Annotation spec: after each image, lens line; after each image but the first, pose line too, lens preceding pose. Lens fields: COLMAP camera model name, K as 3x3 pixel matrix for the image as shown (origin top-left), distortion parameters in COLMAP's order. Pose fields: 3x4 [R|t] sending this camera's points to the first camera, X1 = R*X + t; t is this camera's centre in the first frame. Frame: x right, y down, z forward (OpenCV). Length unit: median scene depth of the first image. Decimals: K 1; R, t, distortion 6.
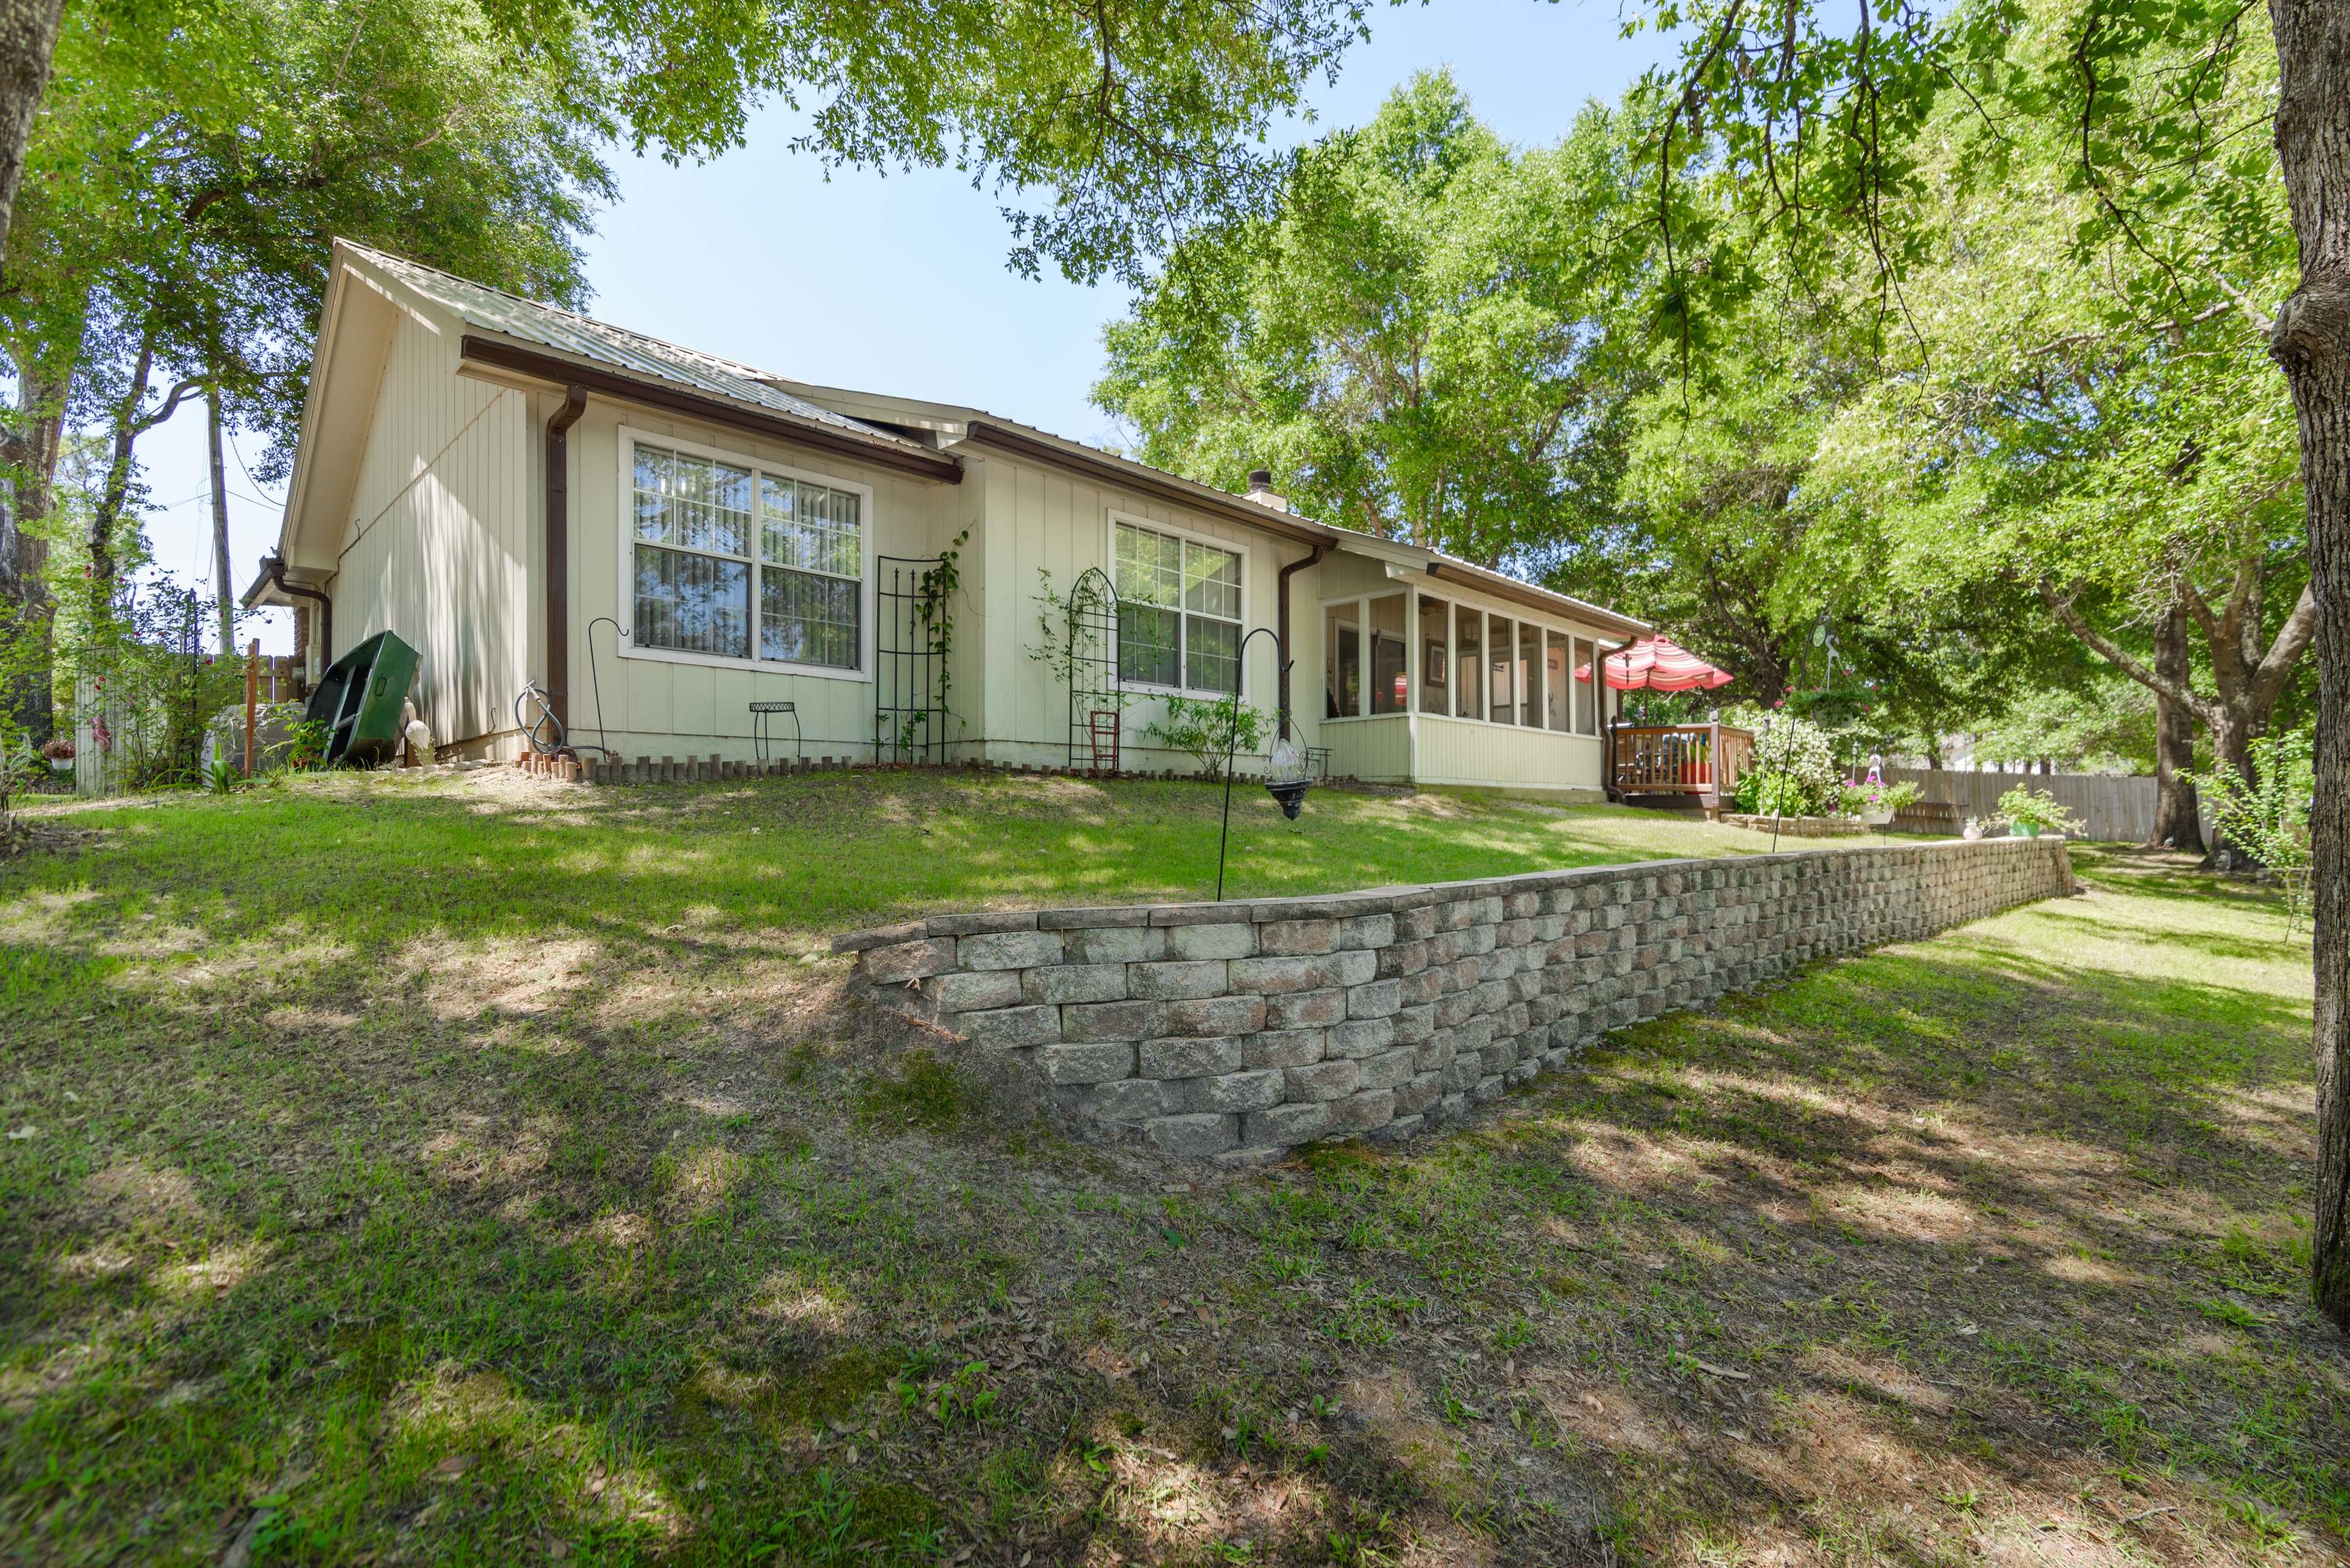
lens RADIAL K [[1077.2, 0, 1183.3], [0, 1077.2, 783.9], [0, 0, 1]] dist [0.019291, -0.004883]
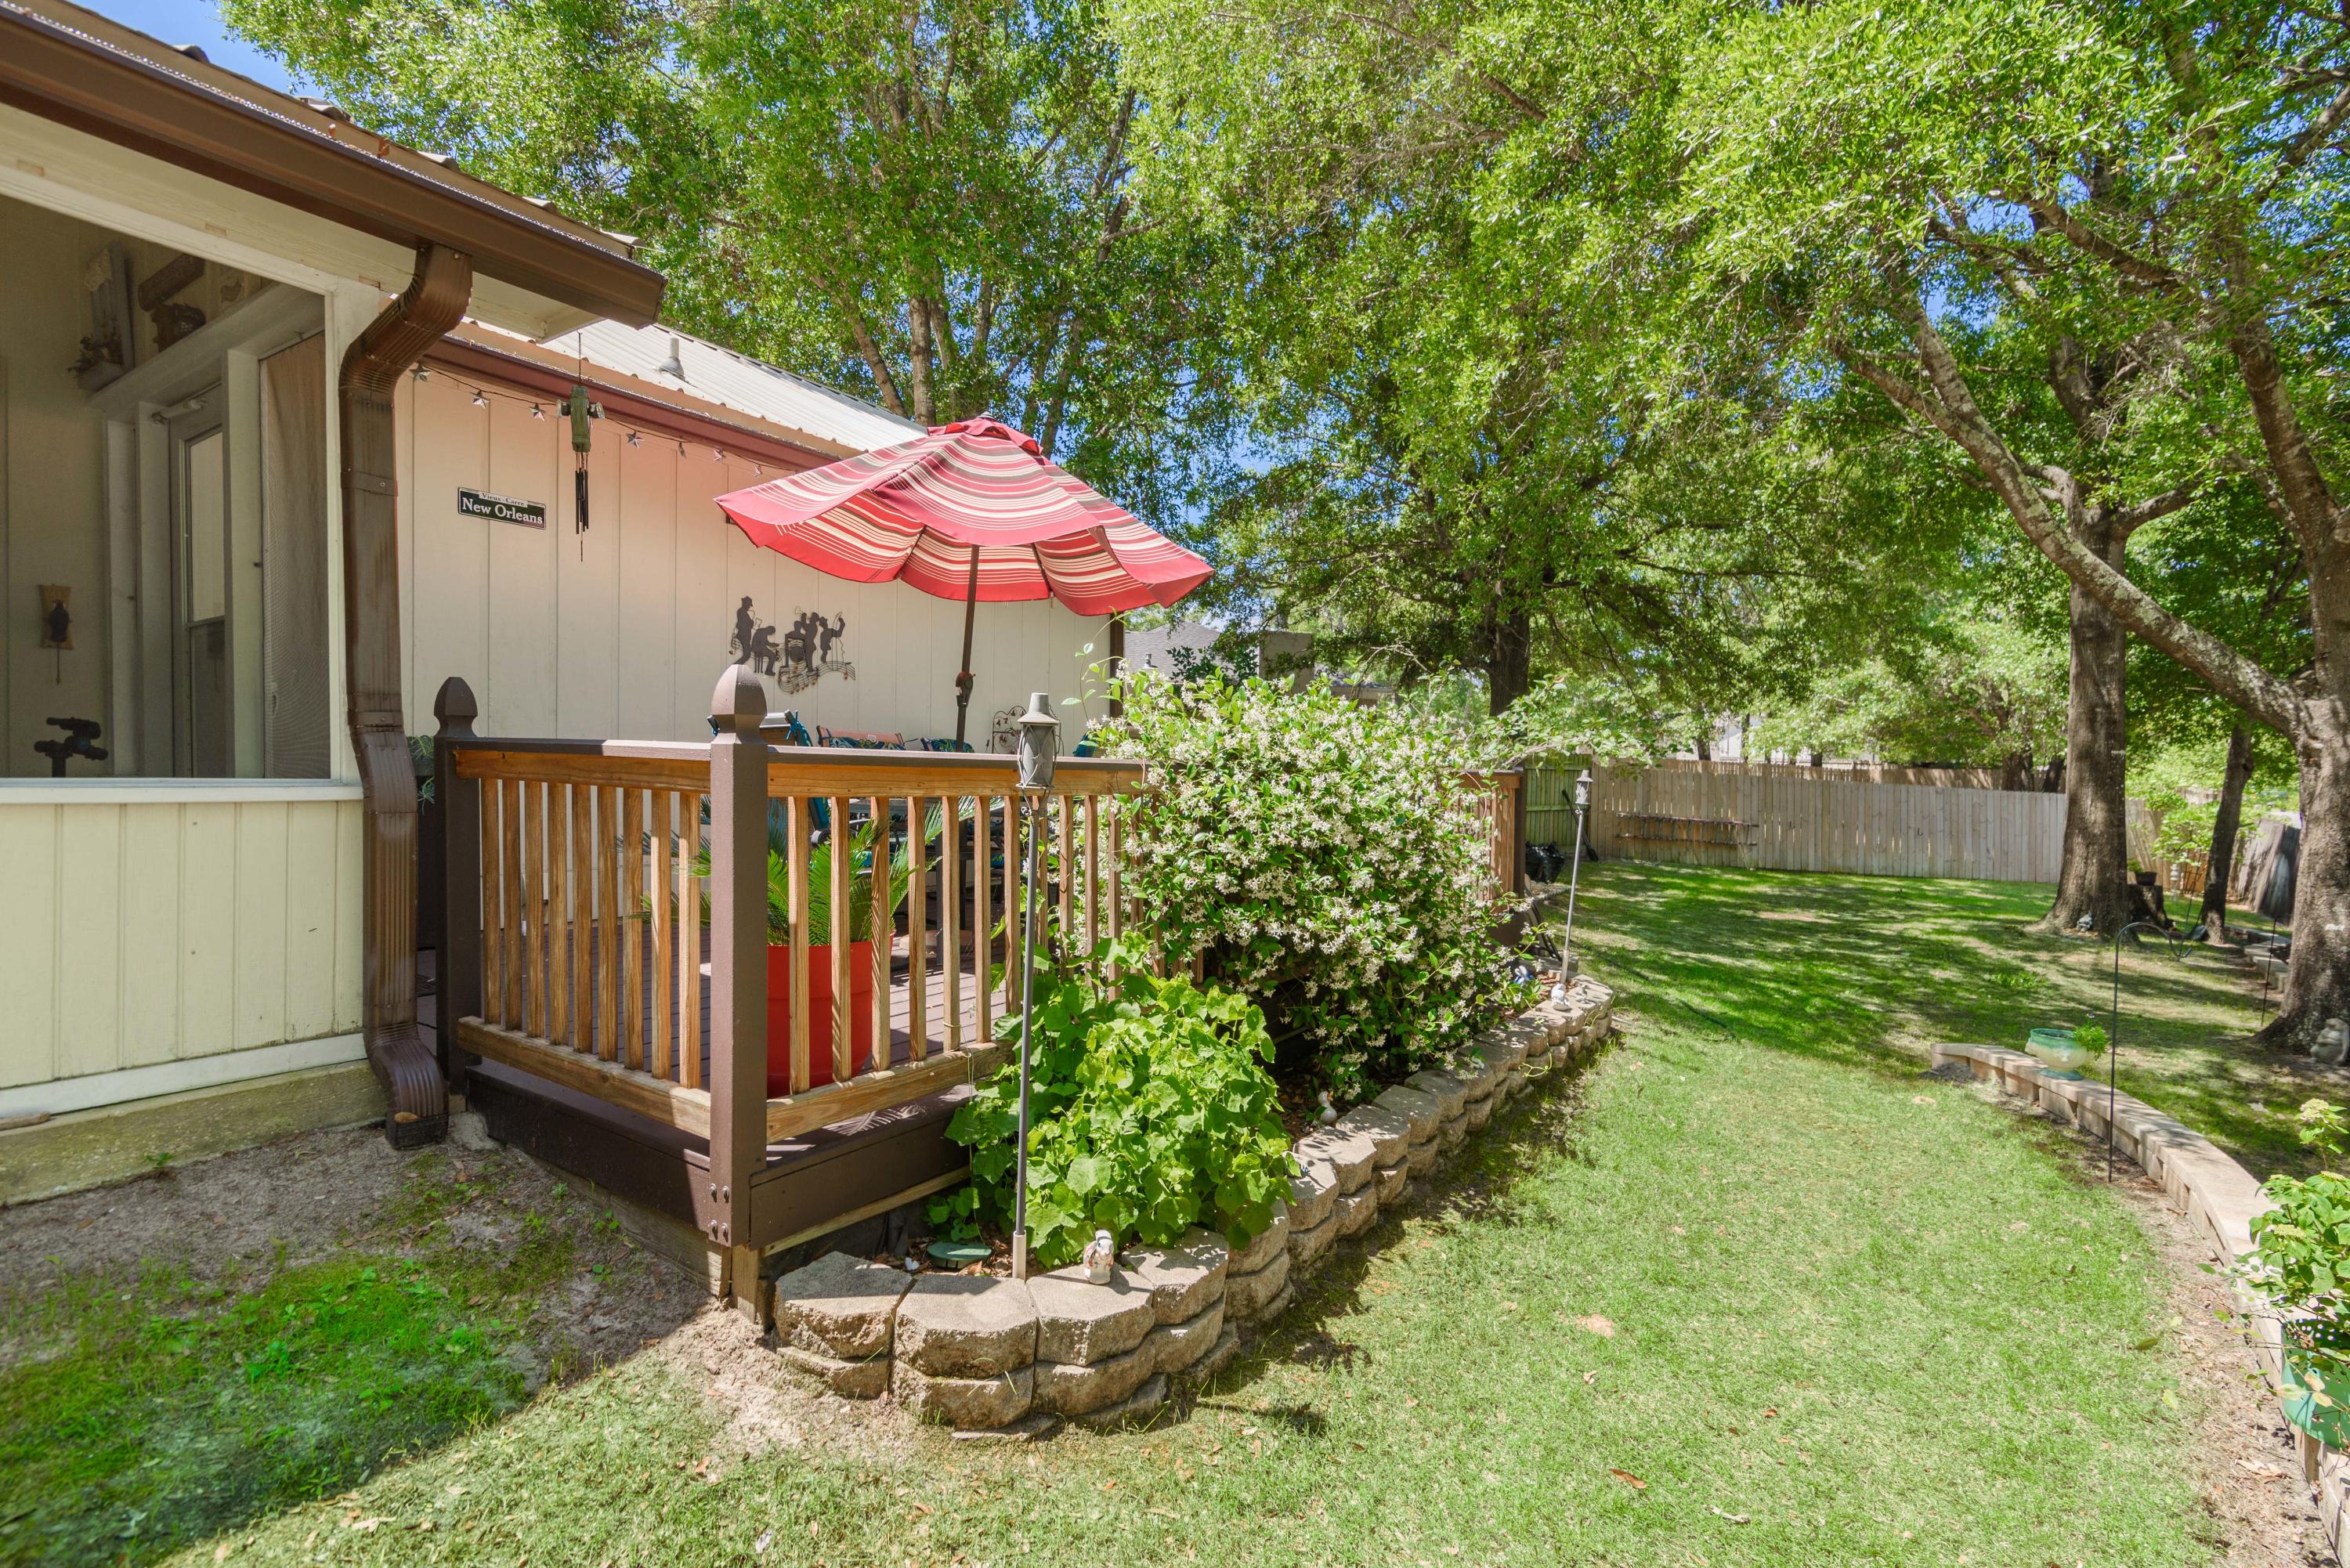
lens RADIAL K [[1077.2, 0, 1187.2], [0, 1077.2, 782.3], [0, 0, 1]] dist [0.019291, -0.004883]
pose [[0.985498, 0.012750, 0.169209, 0.618358], [-0.019120, 0.999166, 0.036070, -0.066562], [-0.168608, -0.038783, 0.984920, 0.961084]]
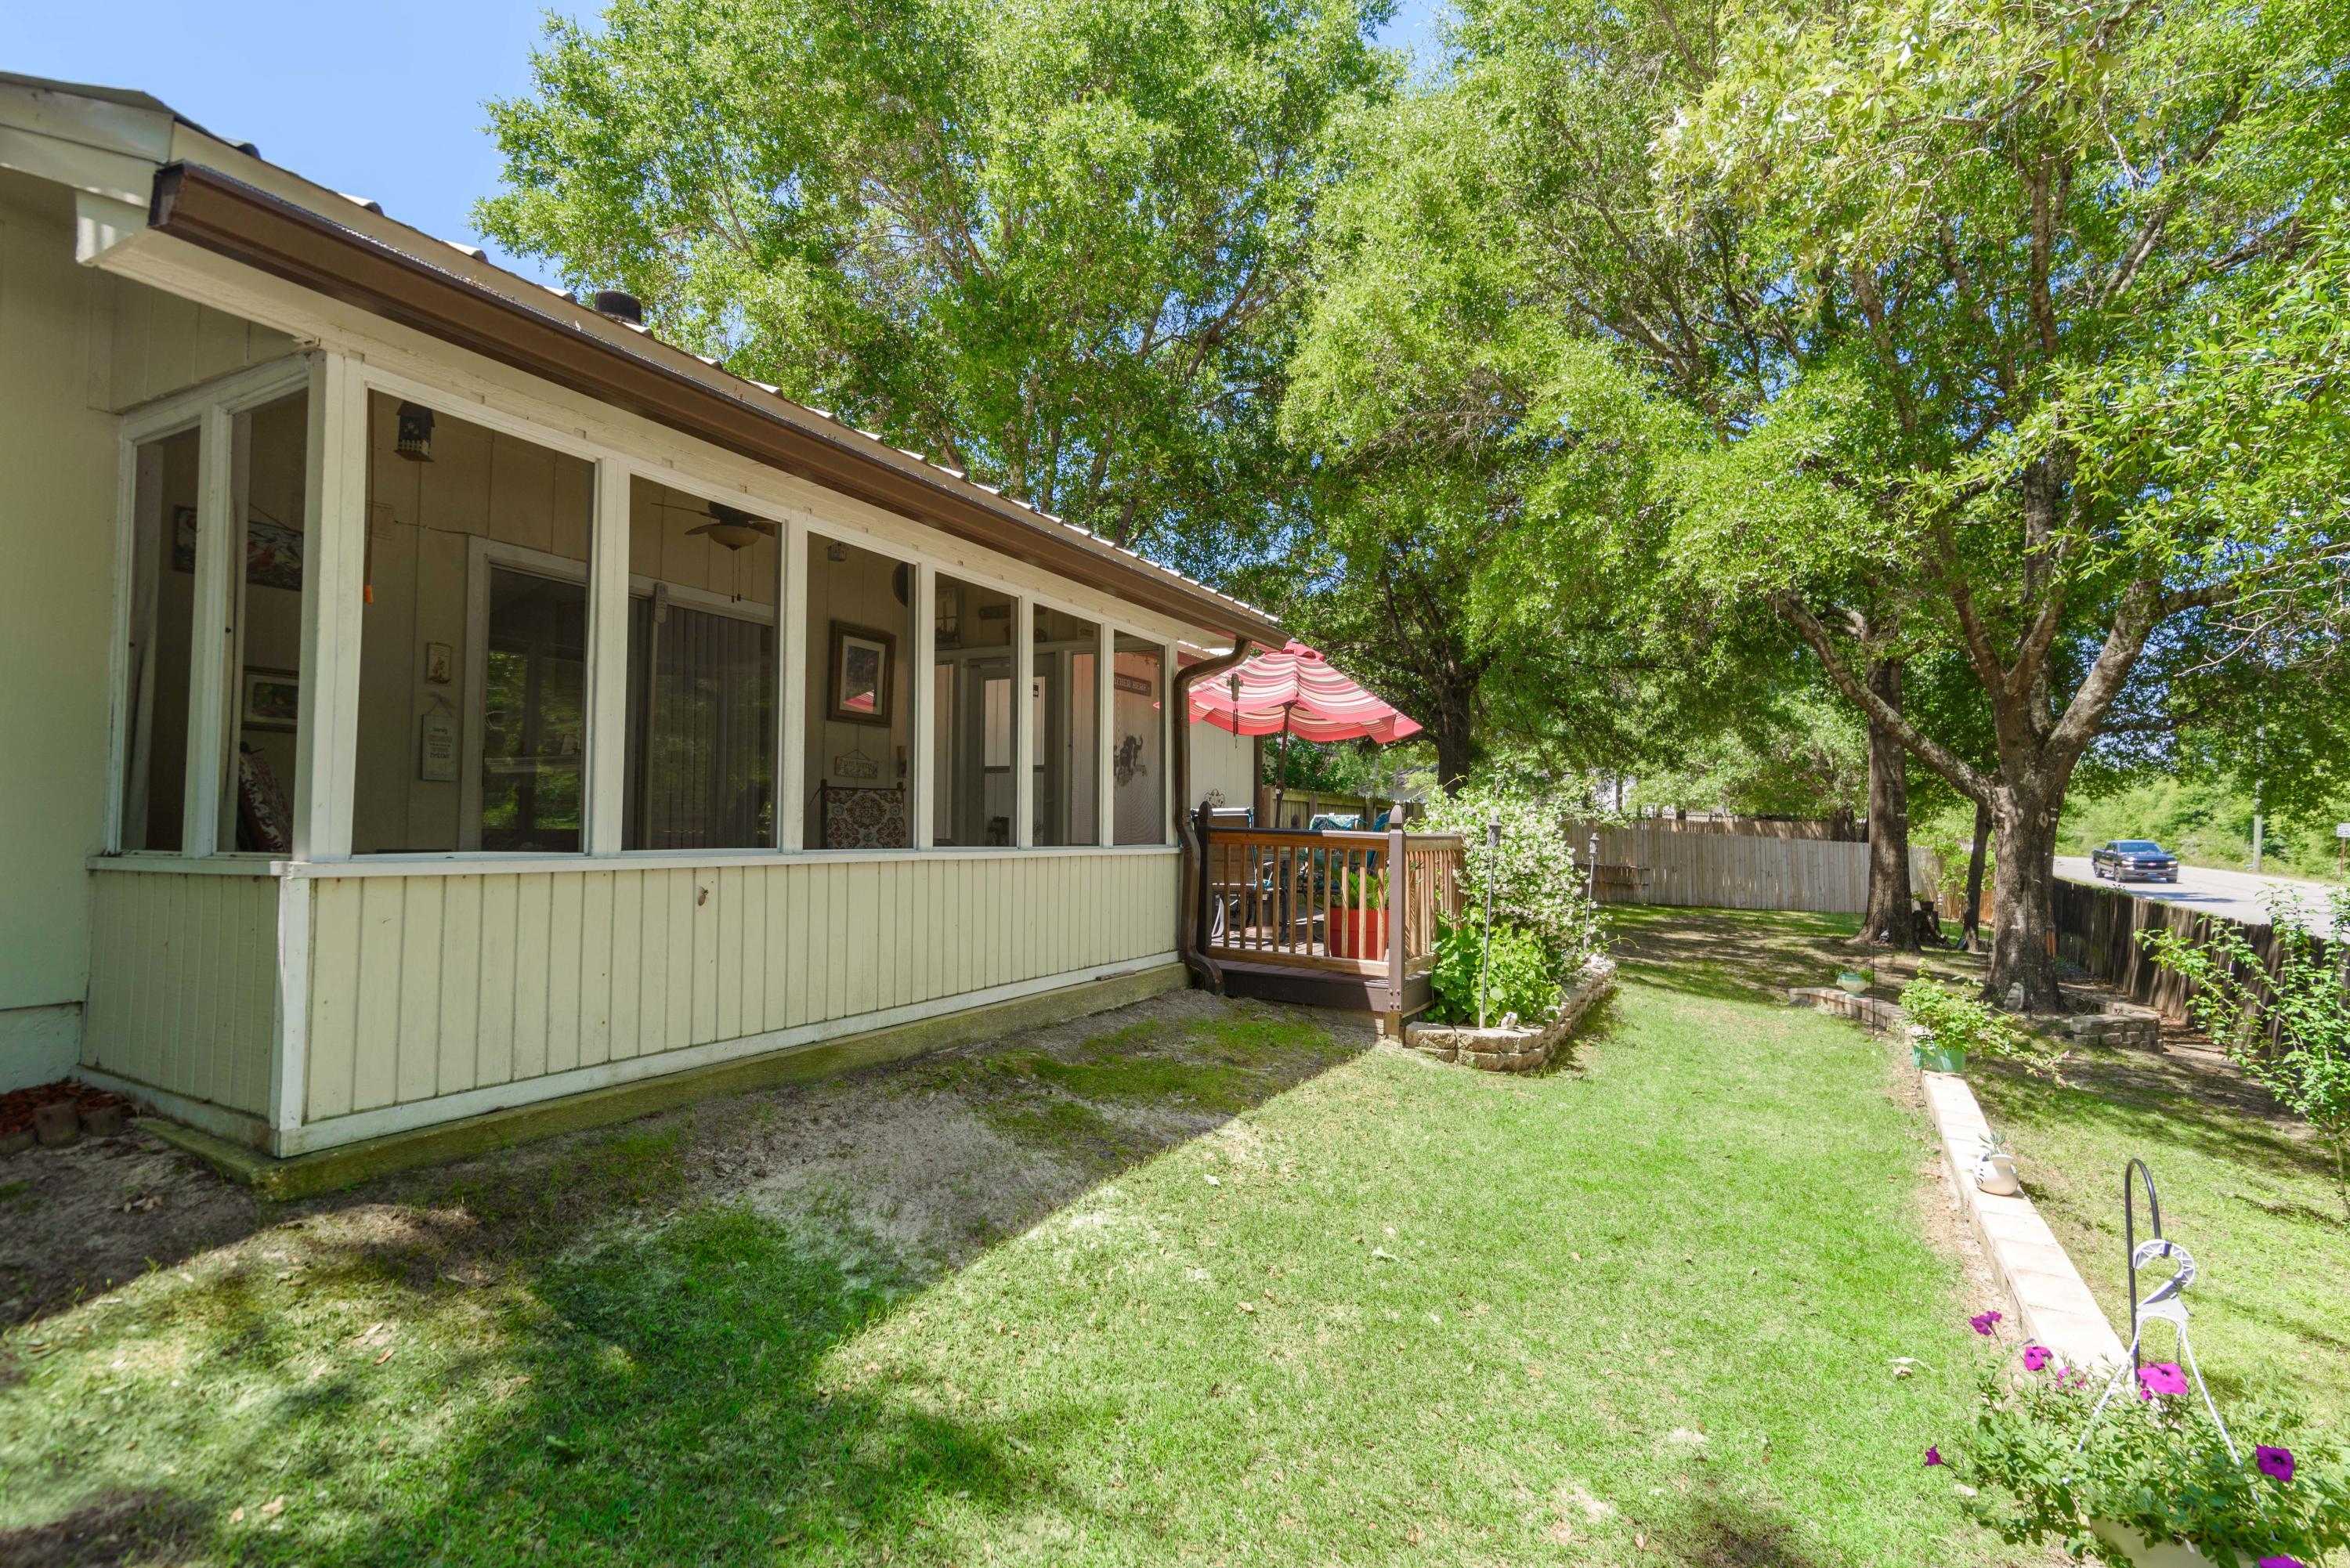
lens RADIAL K [[1077.2, 0, 1194.6], [0, 1077.2, 780.7], [0, 0, 1]] dist [0.019291, -0.004883]
pose [[0.960613, 0.023479, 0.276897, 0.324416], [-0.020280, 0.999690, -0.014414, -0.081030], [-0.277150, 0.008231, 0.960791, 0.673026]]
